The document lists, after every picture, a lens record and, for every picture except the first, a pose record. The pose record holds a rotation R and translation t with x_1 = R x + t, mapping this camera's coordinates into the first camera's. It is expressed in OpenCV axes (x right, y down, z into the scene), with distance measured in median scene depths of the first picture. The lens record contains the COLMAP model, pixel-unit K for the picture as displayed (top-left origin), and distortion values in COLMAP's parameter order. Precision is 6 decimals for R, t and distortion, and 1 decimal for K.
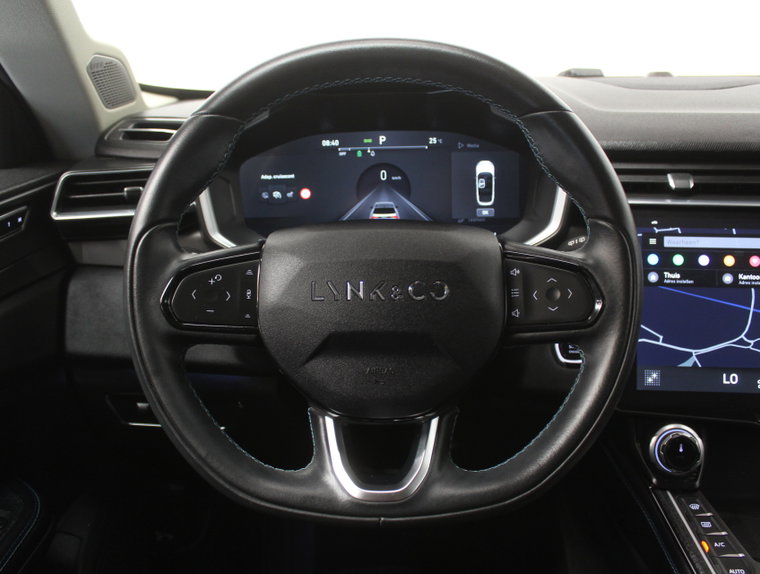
lens RADIAL K [[729.1, 0, 380.0], [0, 729.1, 287.0], [0, 0, 1]] dist [-0.176096, 0.183306]
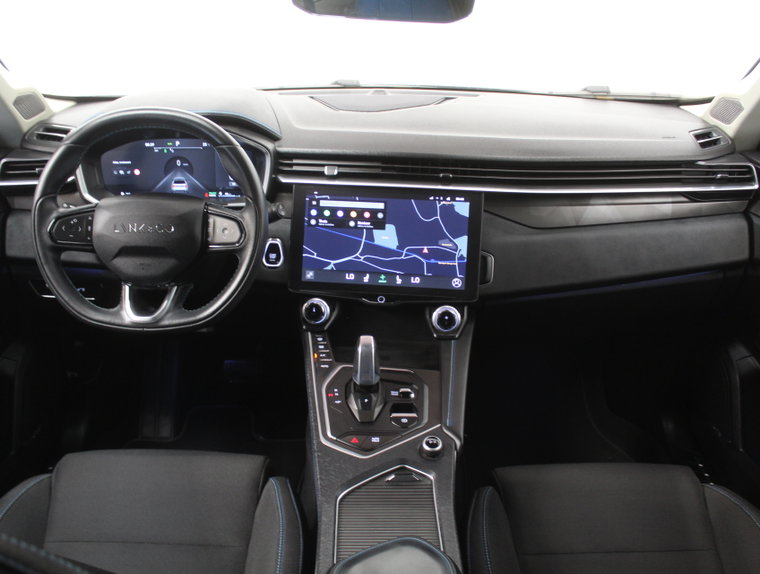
lens RADIAL K [[729.1, 0, 380.0], [0, 729.1, 287.0], [0, 0, 1]] dist [-0.176096, 0.183306]
pose [[0.997998, 0.020012, 0.060003, 0.449700], [-0.026183, 0.994245, 0.103881, -0.047215], [-0.057579, -0.105244, 0.992778, -0.945413]]
